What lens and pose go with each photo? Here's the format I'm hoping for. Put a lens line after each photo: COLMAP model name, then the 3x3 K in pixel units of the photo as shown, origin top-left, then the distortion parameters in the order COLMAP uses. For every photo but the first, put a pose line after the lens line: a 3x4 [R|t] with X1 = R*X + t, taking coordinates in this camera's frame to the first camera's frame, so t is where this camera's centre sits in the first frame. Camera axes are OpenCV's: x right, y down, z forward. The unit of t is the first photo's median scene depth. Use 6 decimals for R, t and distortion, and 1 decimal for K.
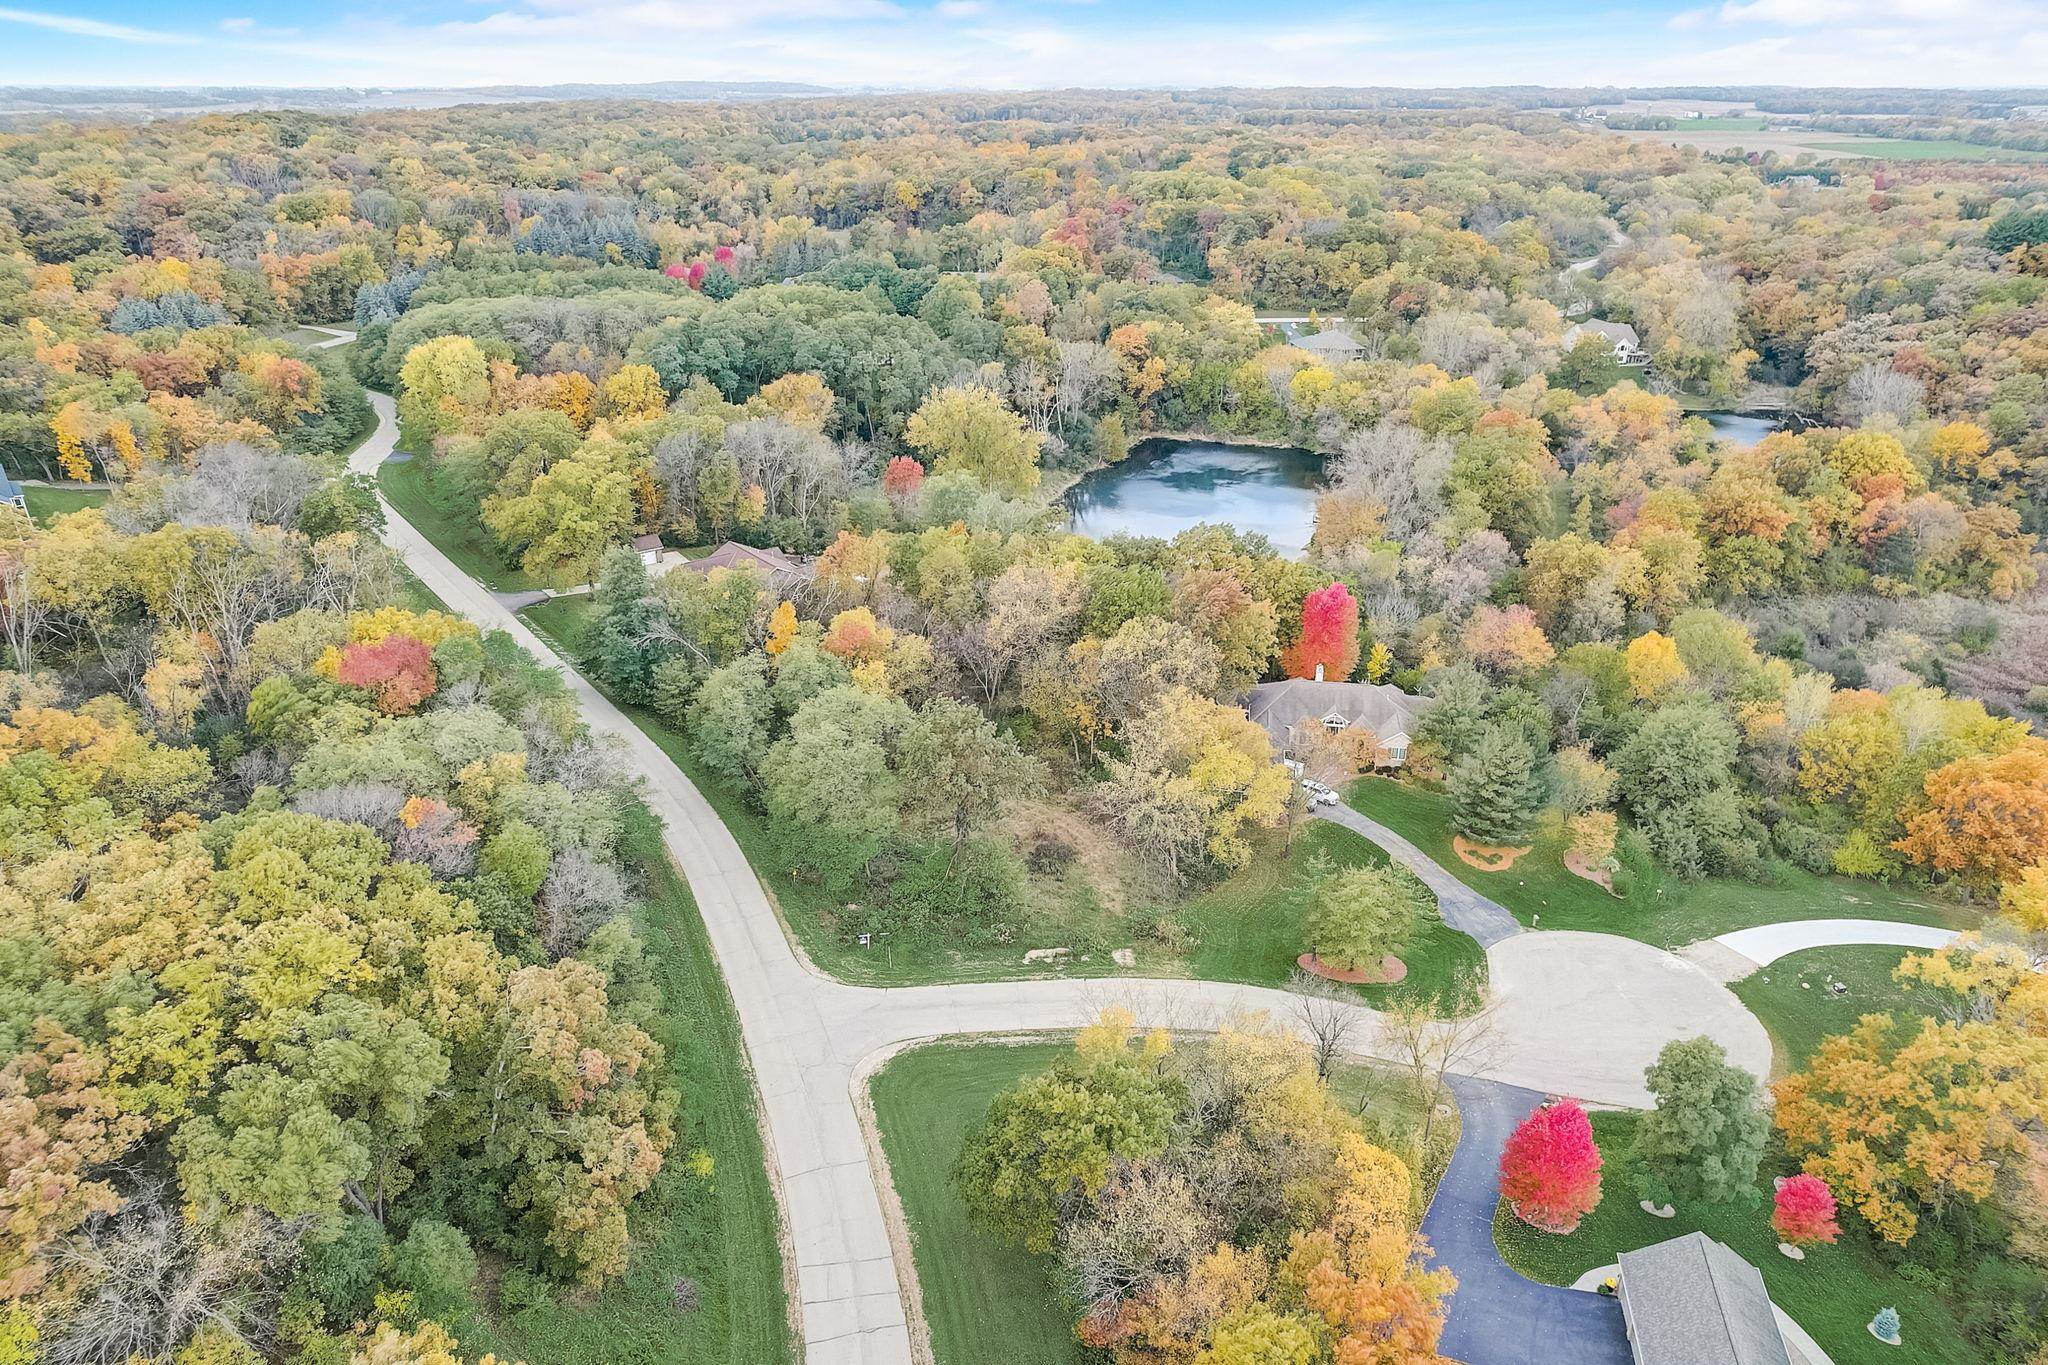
lens RADIAL K [[1318.4, 0, 1024.0], [0, 1318.4, 682.5], [0, 0, 1]] dist [-0.087278, 0.079659]
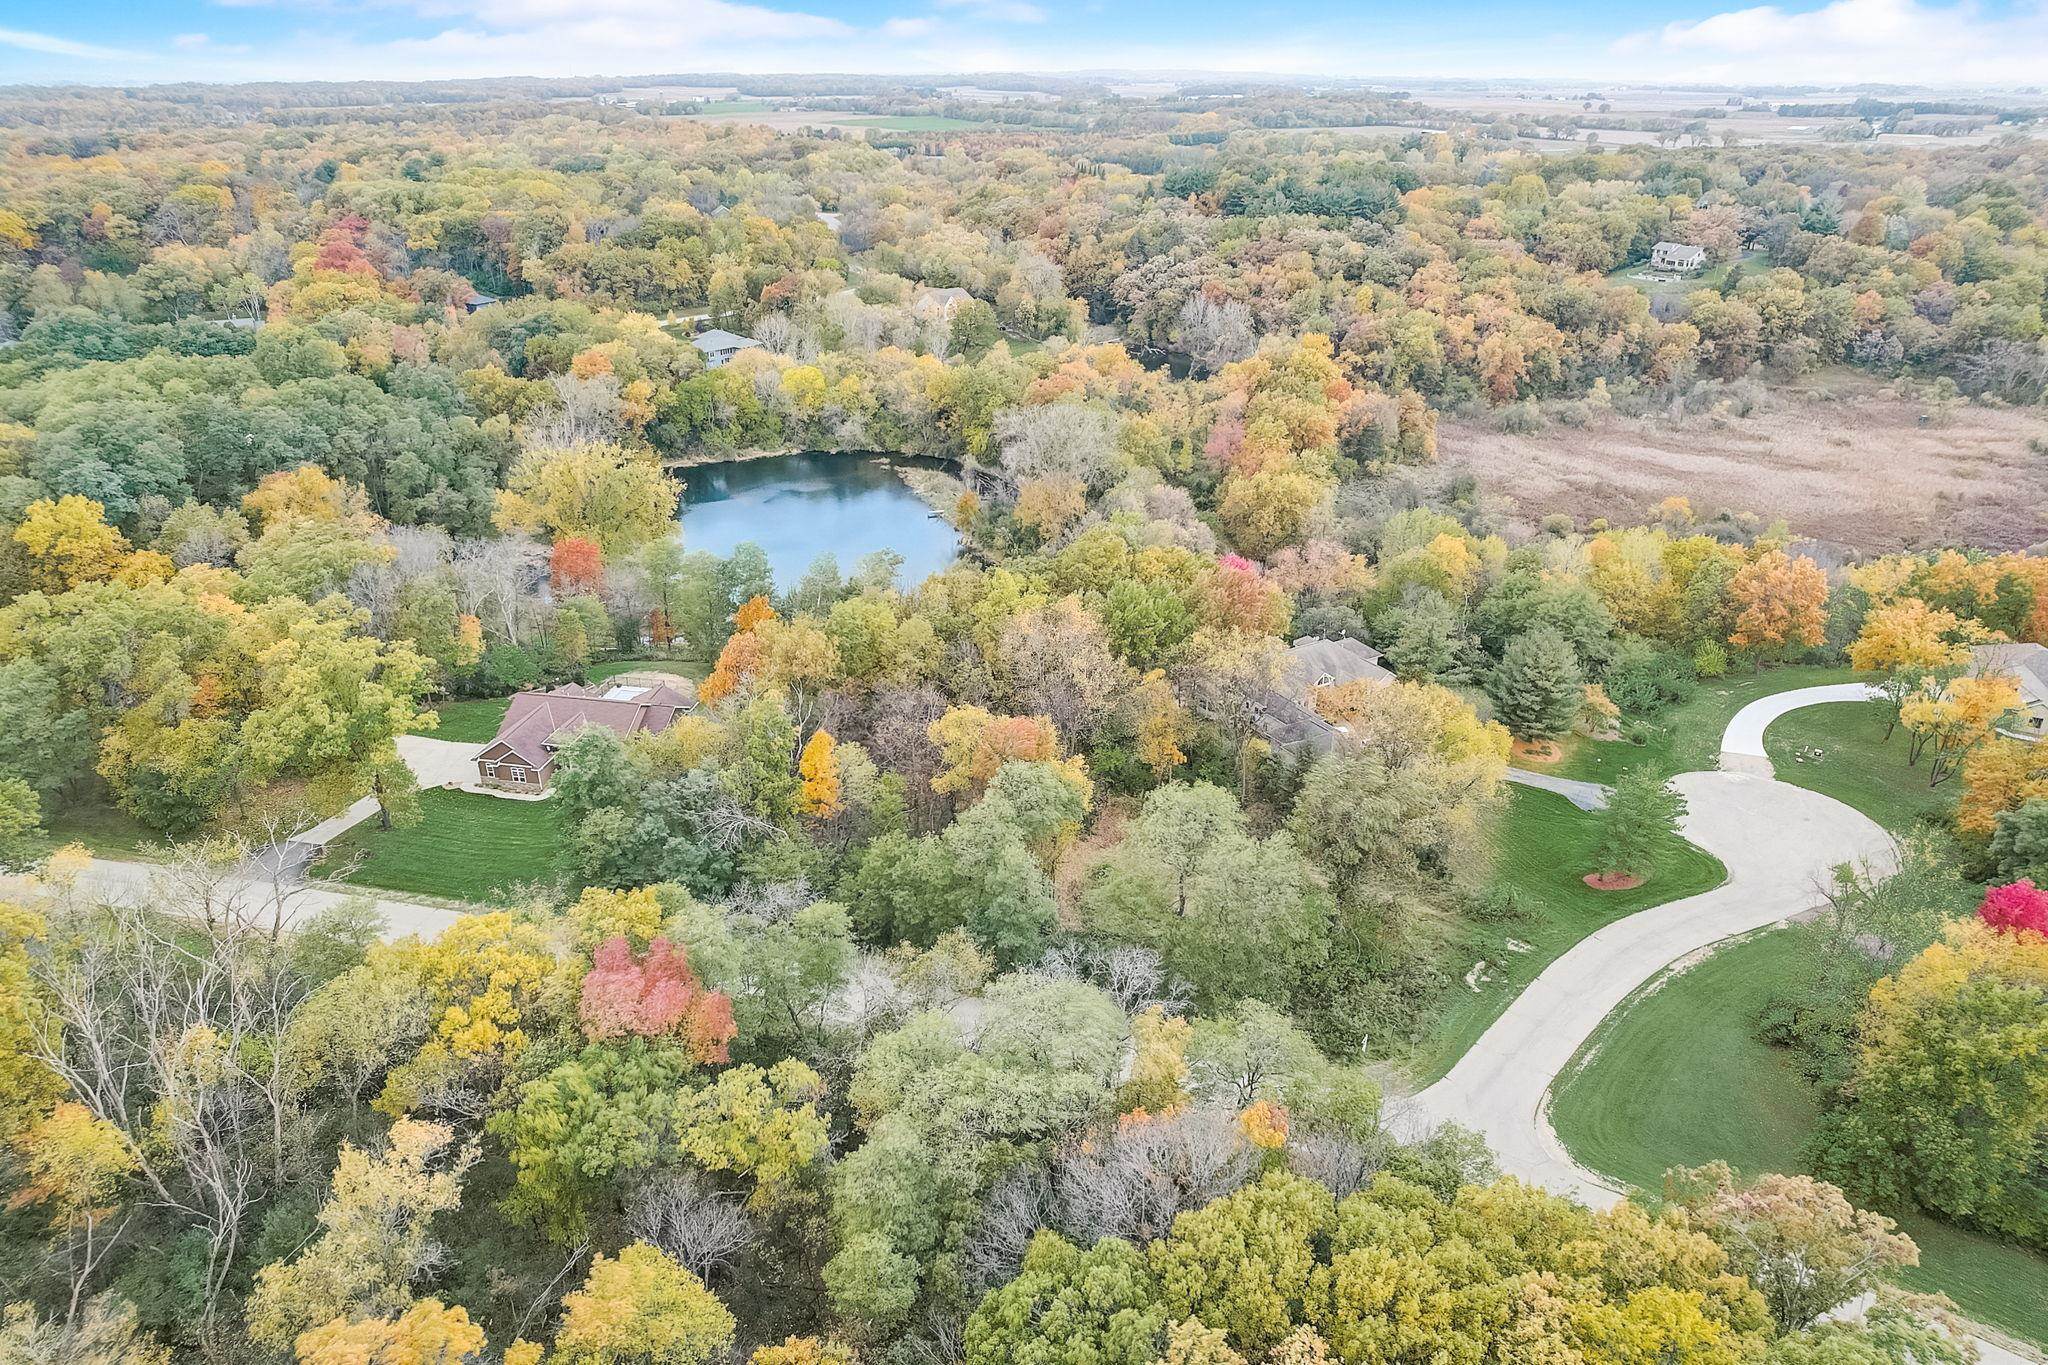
lens RADIAL K [[1318.5, 0, 1017.7], [0, 1318.5, 684.6], [0, 0, 1]] dist [-0.086056, 0.081061]
pose [[0.765122, -0.277077, 0.581220, -0.268838], [0.273273, 0.957082, 0.096518, -0.065485], [-0.583018, 0.084983, 0.808002, 0.150902]]
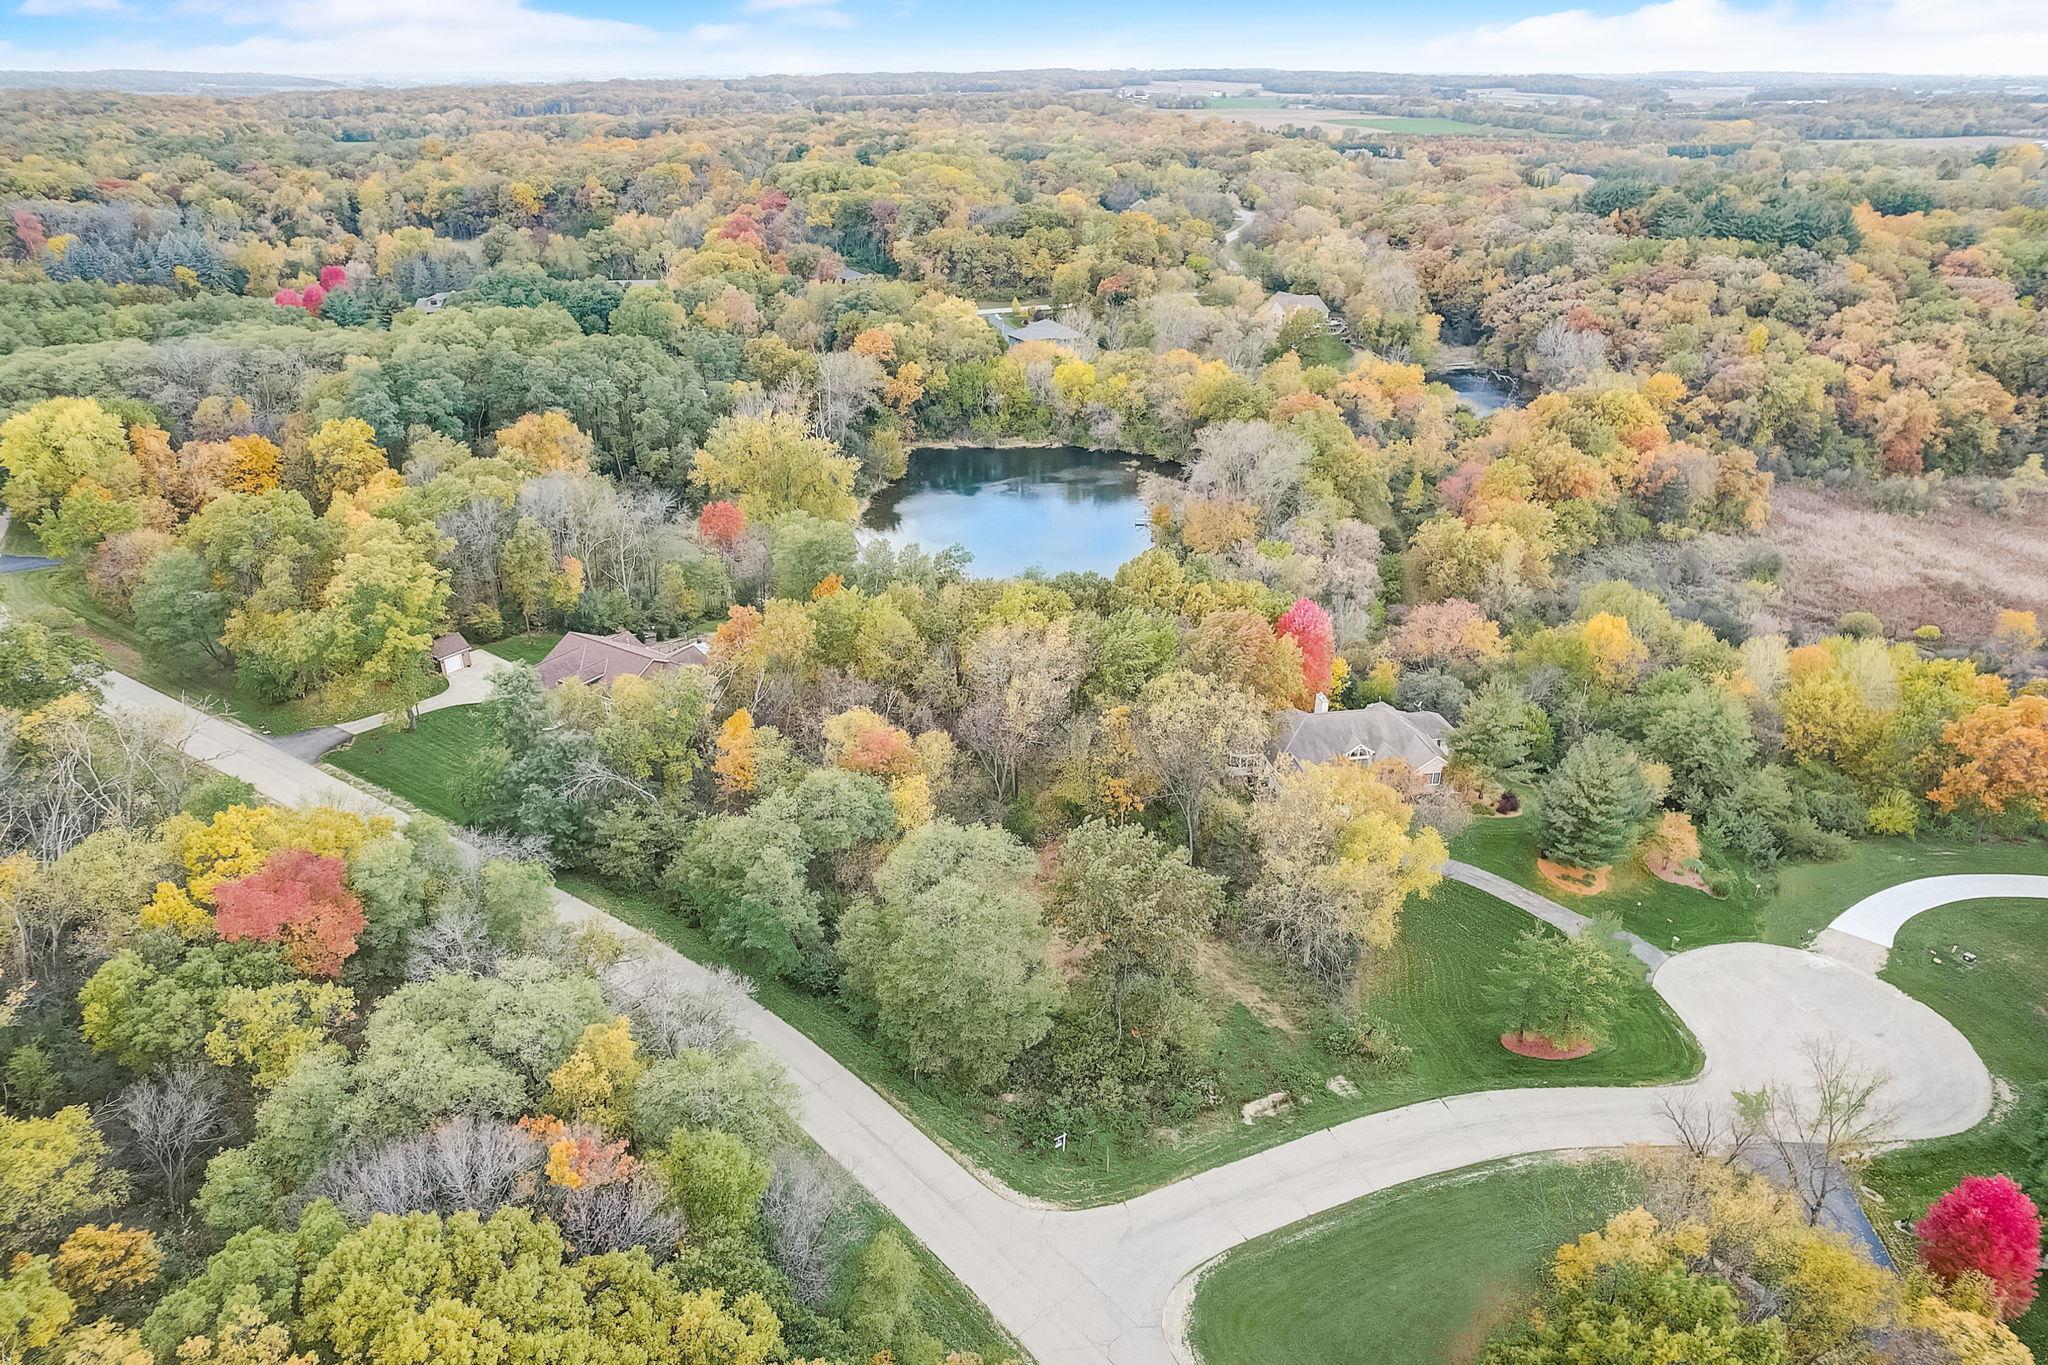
lens RADIAL K [[1318.5, 0, 1017.7], [0, 1318.5, 684.6], [0, 0, 1]] dist [-0.086056, 0.081061]
pose [[0.948544, -0.136643, 0.285644, -0.121957], [0.134097, 0.990557, 0.028550, -0.037967], [-0.286848, 0.011223, 0.957910, 0.090548]]
